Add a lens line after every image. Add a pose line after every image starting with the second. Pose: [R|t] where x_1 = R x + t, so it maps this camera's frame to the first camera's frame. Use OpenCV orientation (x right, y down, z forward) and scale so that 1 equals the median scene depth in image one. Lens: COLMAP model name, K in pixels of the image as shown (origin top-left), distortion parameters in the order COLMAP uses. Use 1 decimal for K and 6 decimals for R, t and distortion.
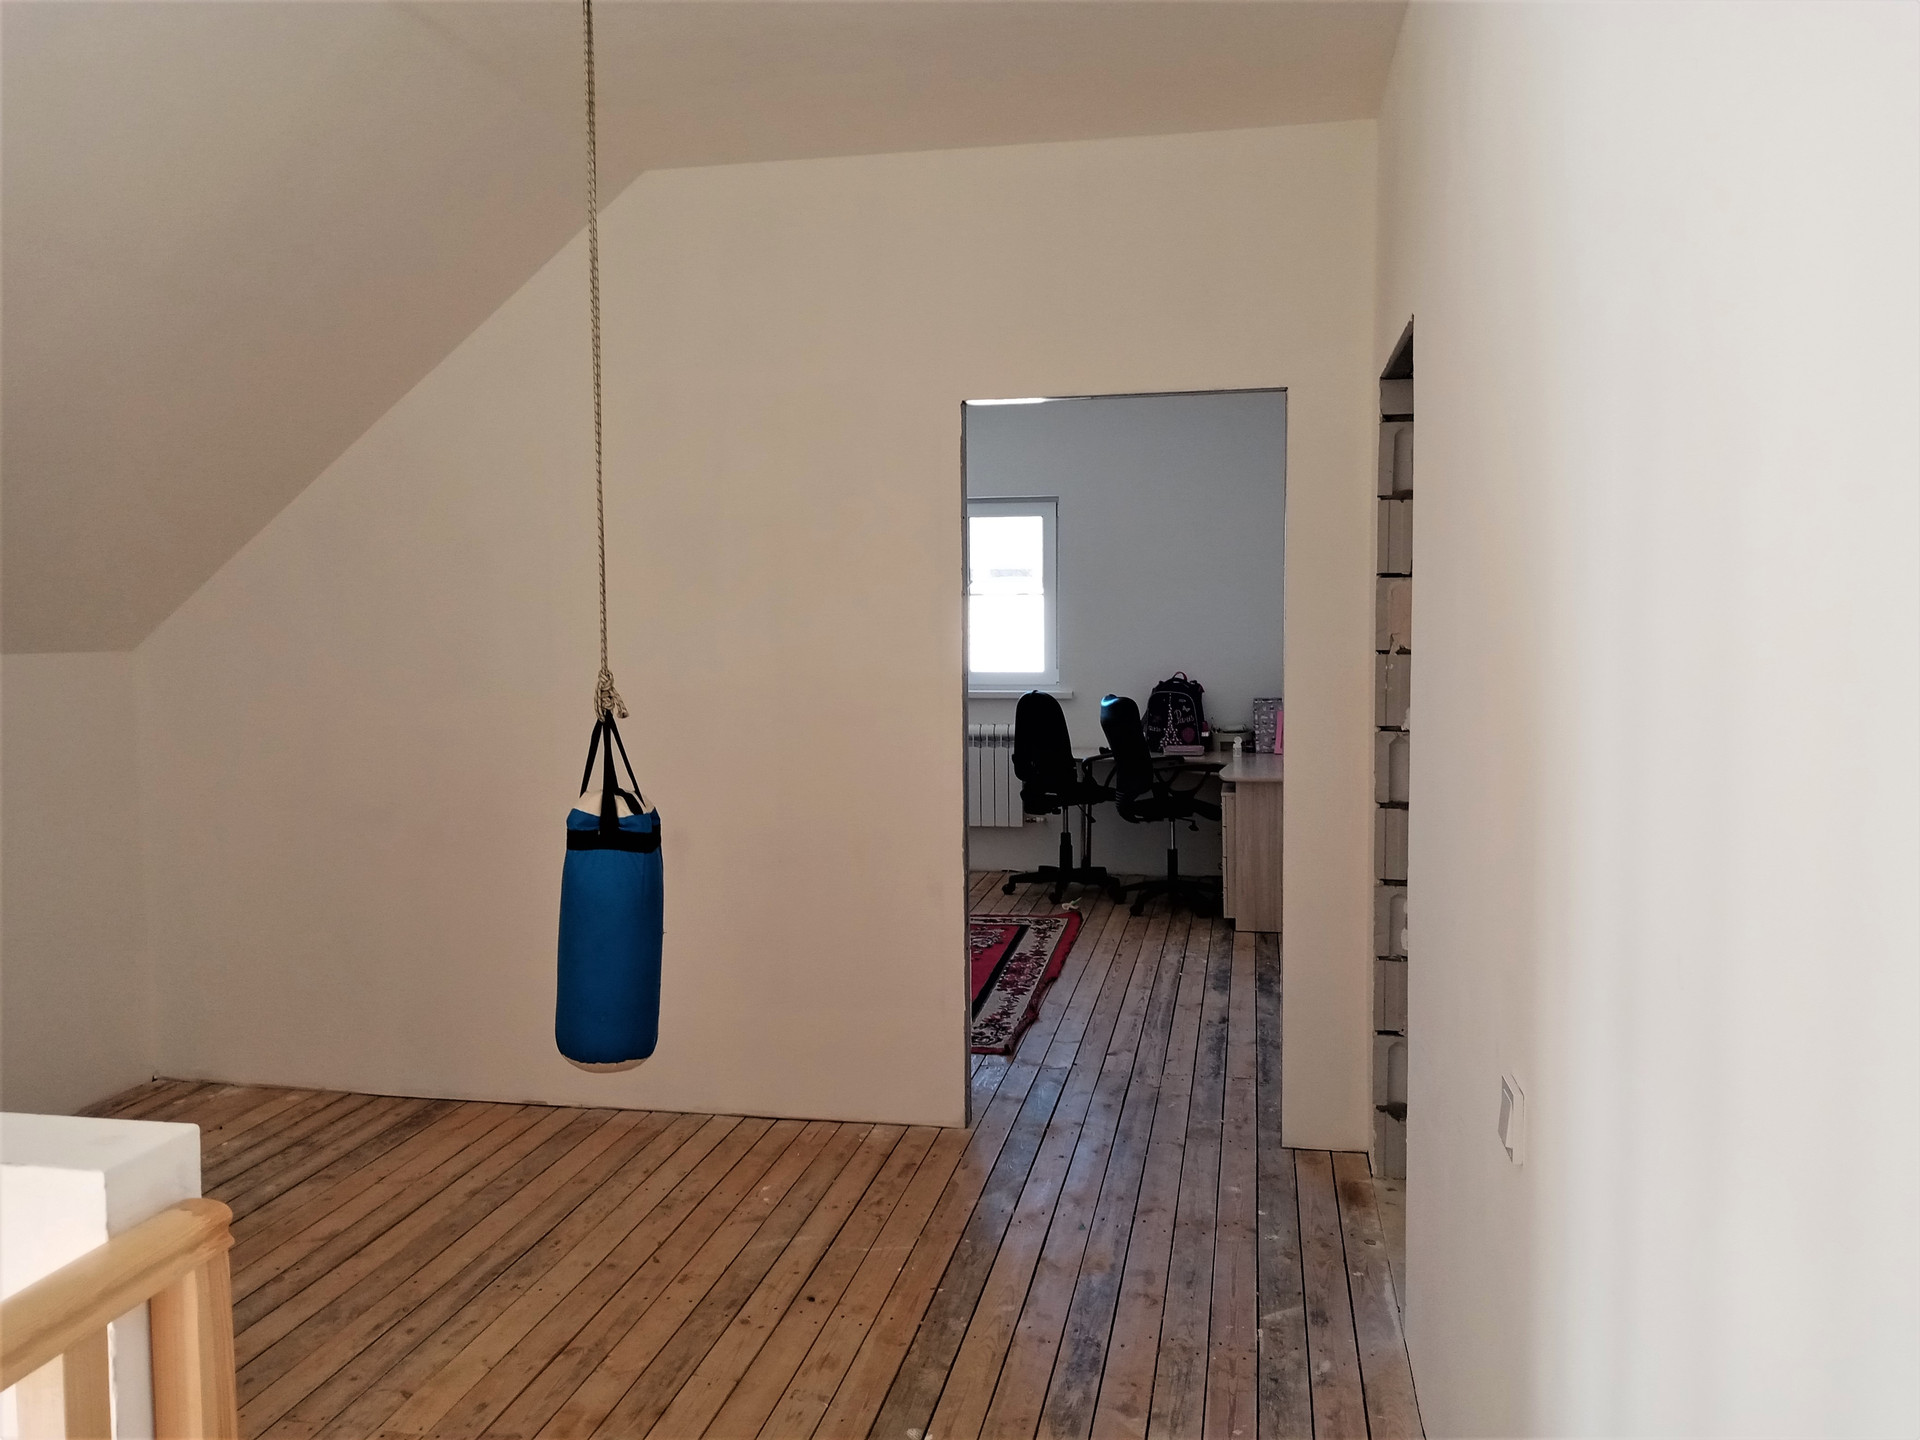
lens RADIAL K [[1463.5, 0, 960.0], [0, 1463.5, 720.0], [0, 0, 1]] dist [0.001297, 0.000016]
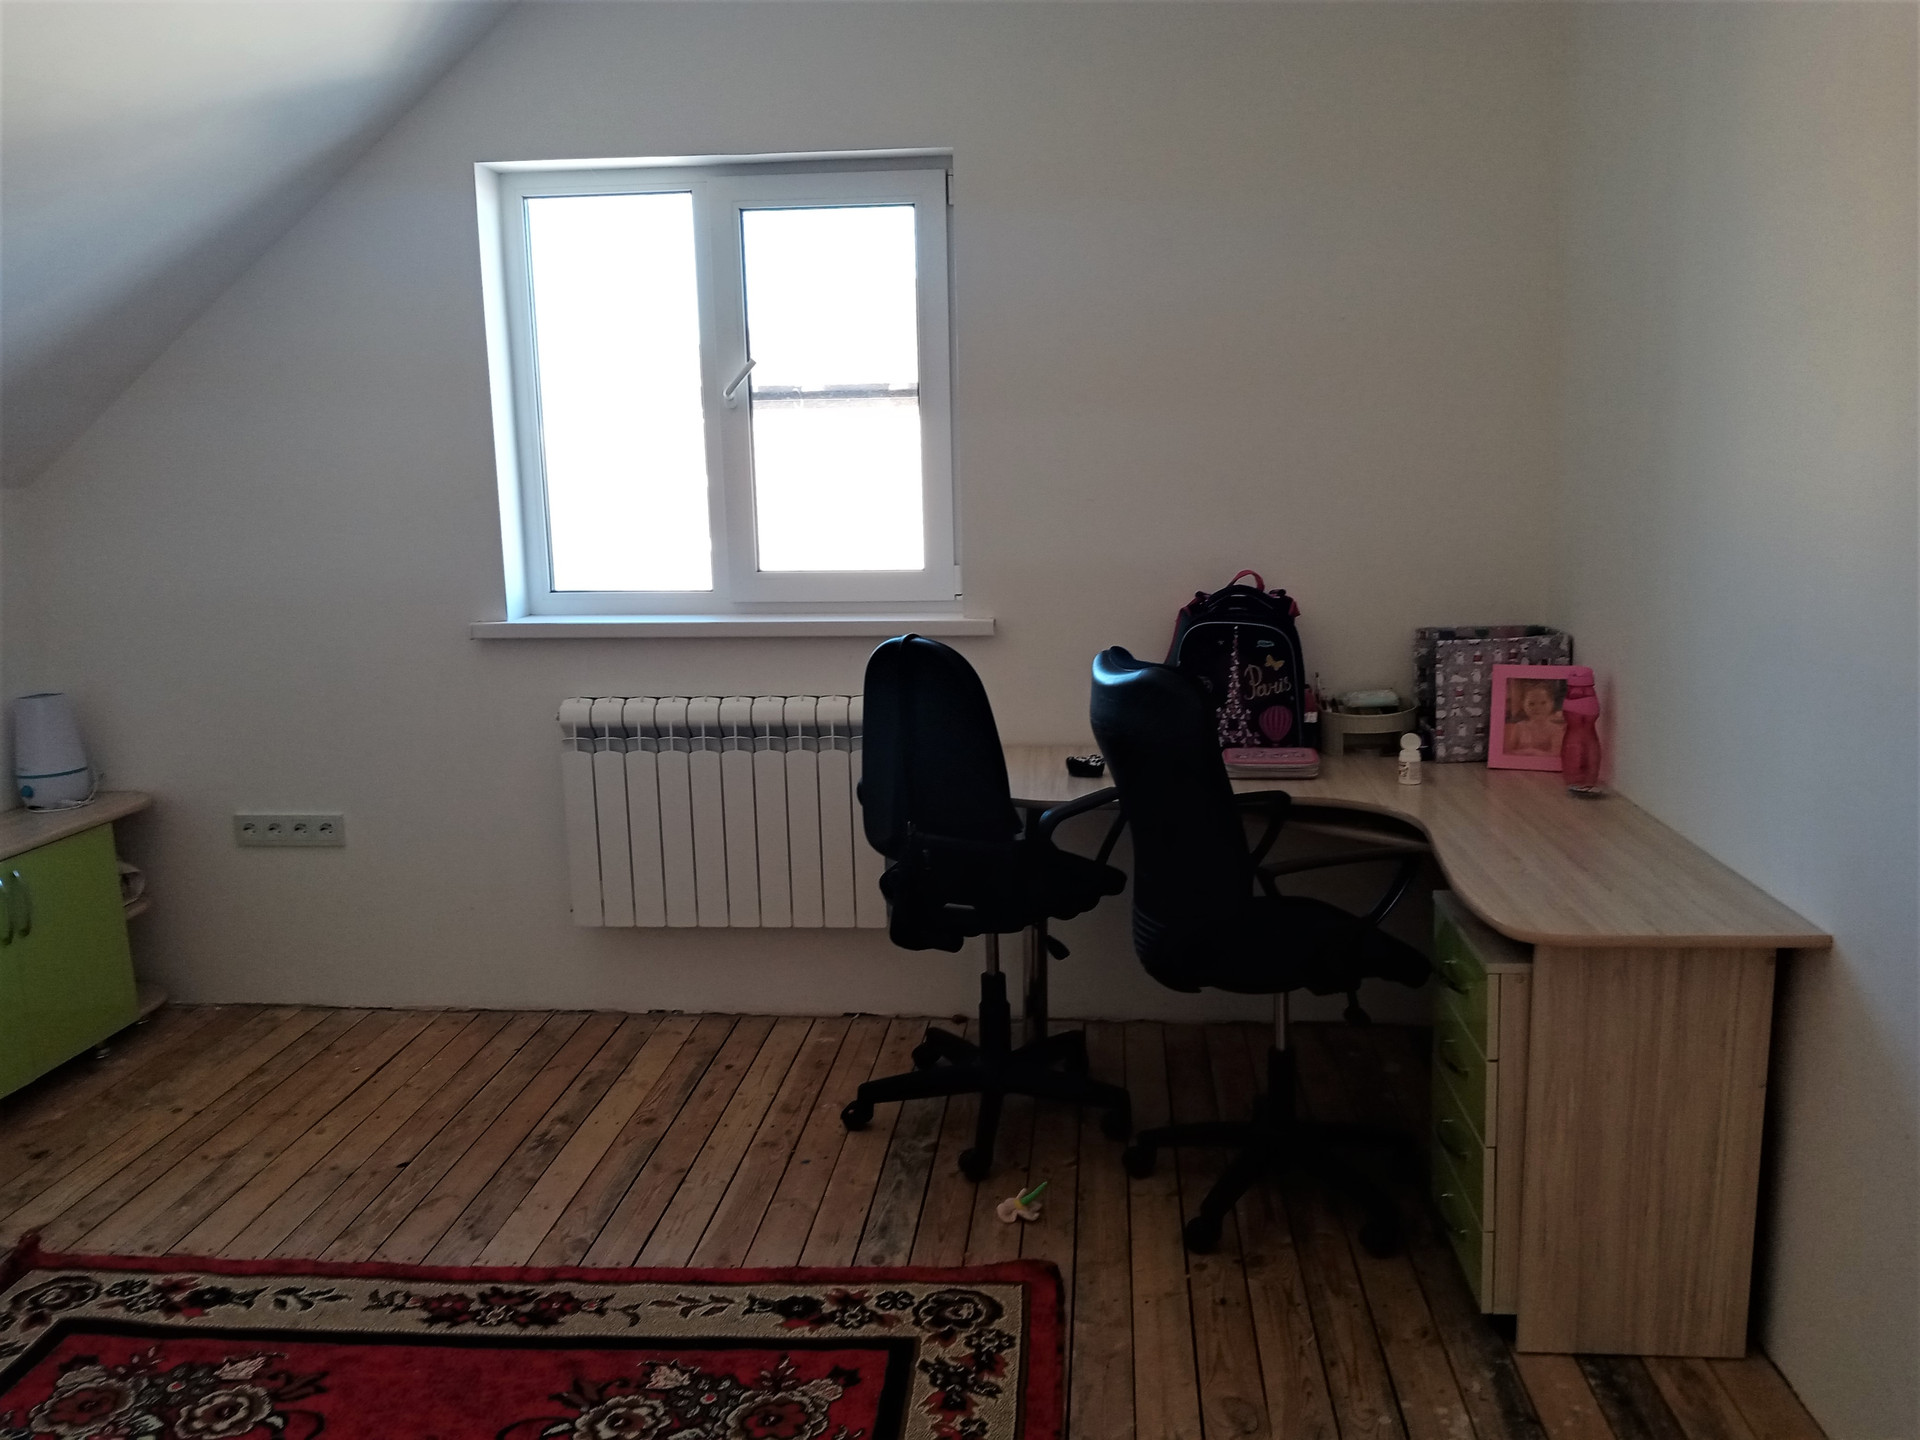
lens RADIAL K [[1444.3, 0, 960.0], [0, 1444.3, 720.0], [0, 0, 1]] dist [0.037400, 0.000060]
pose [[0.994891, -0.029760, 0.096473, 0.025605], [0.019466, 0.994182, 0.105941, -0.036500], [-0.099065, -0.103521, 0.989682, 0.597458]]
